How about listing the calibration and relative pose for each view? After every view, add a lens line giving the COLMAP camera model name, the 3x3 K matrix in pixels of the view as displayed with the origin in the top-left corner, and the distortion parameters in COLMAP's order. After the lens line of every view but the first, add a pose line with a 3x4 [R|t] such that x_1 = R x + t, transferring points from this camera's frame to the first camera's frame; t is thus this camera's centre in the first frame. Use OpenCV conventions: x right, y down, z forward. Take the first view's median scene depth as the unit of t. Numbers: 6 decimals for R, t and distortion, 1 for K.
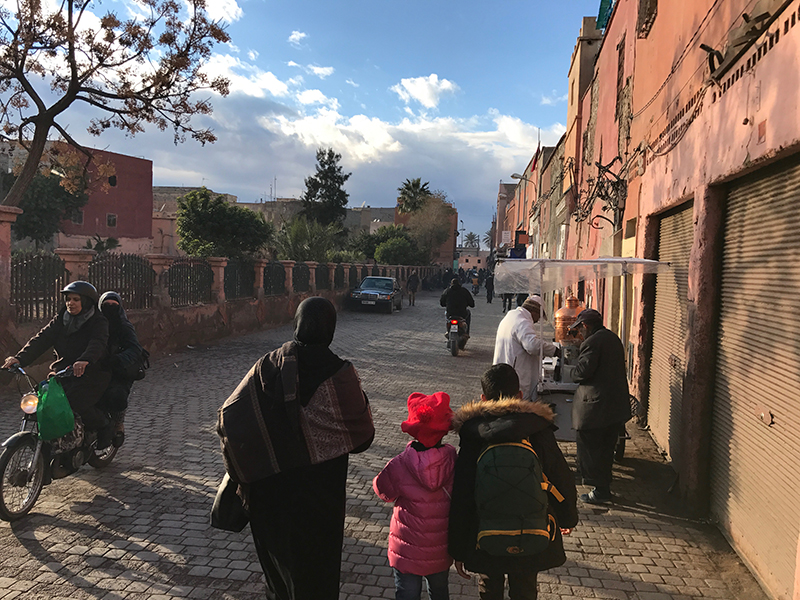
lens RADIAL K [[652.4, 0, 400.0], [0, 652.4, 301.2], [0, 0, 1]] dist [-0.001136, -0.000037]
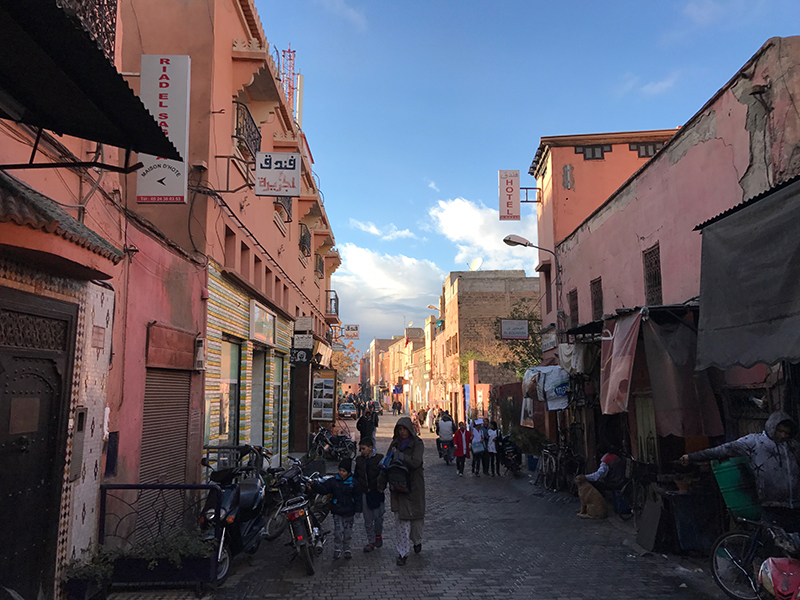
lens RADIAL K [[652.4, 0, 399.7], [0, 652.4, 300.0], [0, 0, 1]] dist [-0.001136, -0.000037]
pose [[0.971394, -0.004308, 0.237434, -0.317479], [0.048272, 0.982543, -0.179664, 0.018597], [-0.232515, 0.185986, 0.954644, -1.022394]]
